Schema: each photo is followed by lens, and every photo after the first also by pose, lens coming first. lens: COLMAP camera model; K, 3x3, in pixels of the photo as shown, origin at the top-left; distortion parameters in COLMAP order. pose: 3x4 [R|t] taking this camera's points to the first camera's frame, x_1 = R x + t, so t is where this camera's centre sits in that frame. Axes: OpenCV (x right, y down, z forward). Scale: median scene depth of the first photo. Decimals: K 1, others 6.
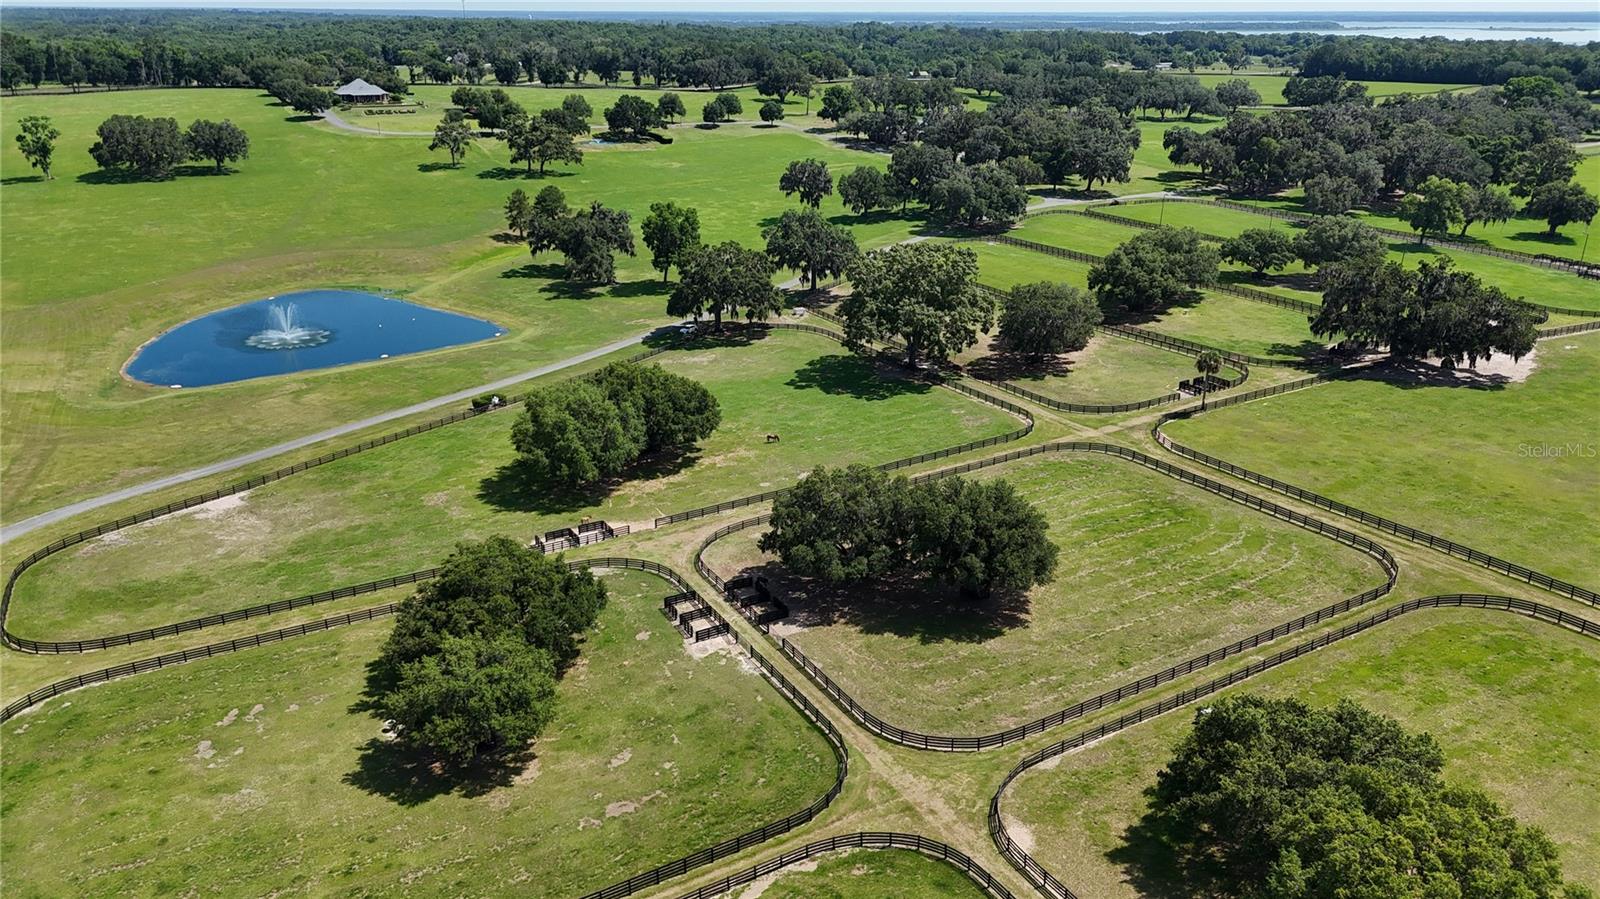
lens RADIAL K [[1172.1, 0, 804.7], [0, 1172.1, 445.9], [0, 0, 1]] dist [0.077690, -0.084424]
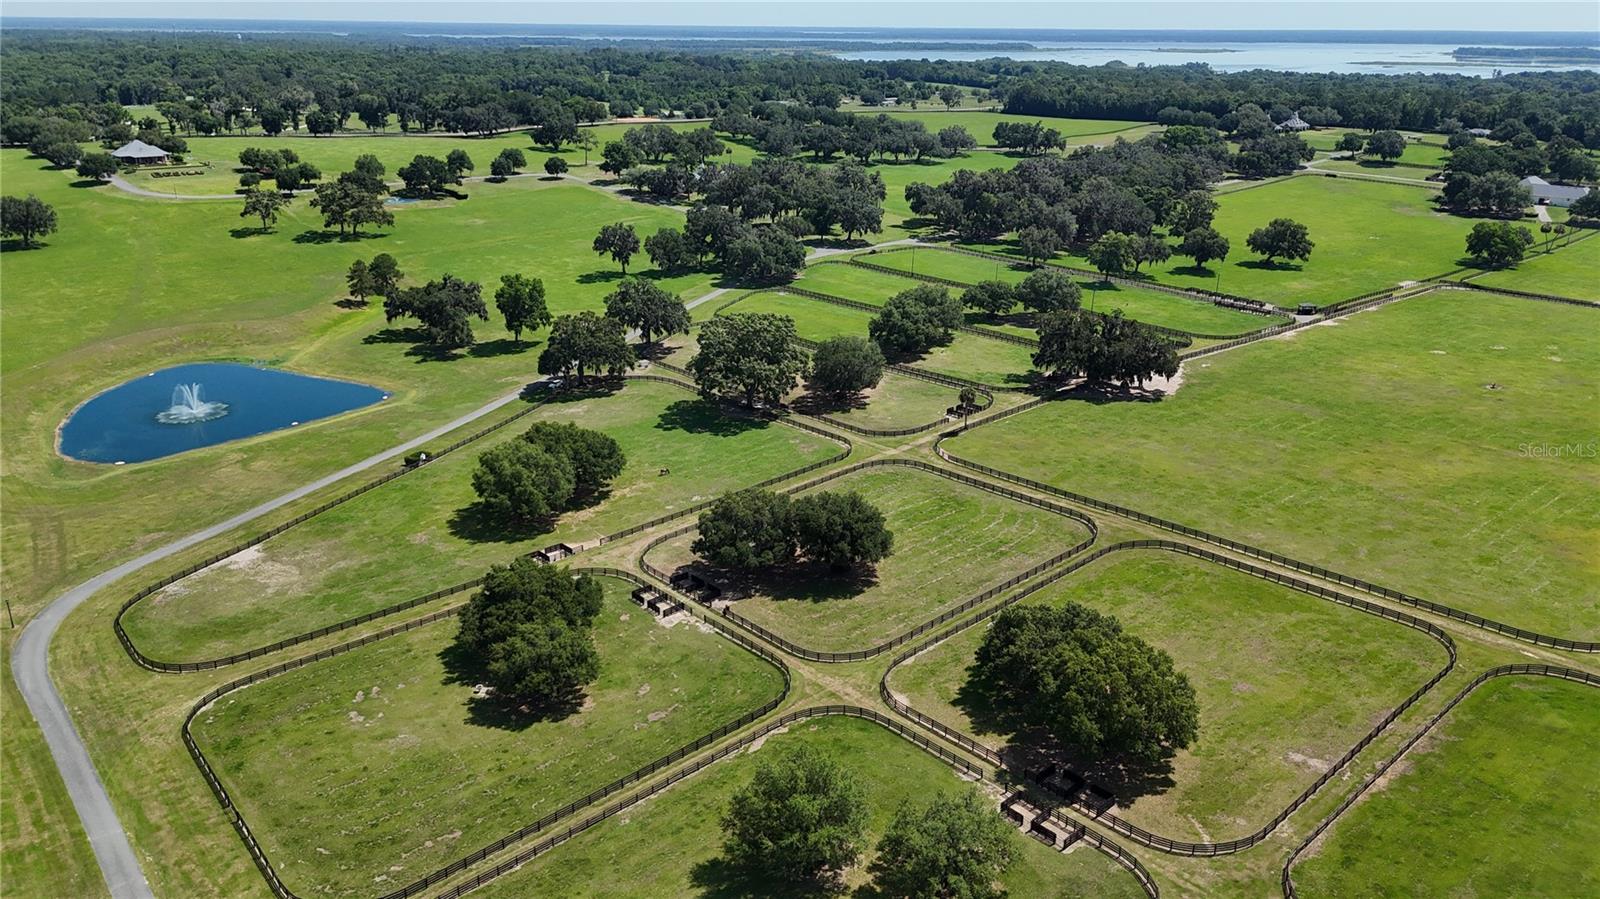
lens RADIAL K [[1172.1, 0, 804.7], [0, 1172.1, 445.9], [0, 0, 1]] dist [0.077690, -0.084424]
pose [[0.975852, -0.067535, 0.207732, -0.106145], [0.069382, 0.997589, -0.001608, -0.016631], [-0.207122, 0.015982, 0.978185, -0.242372]]
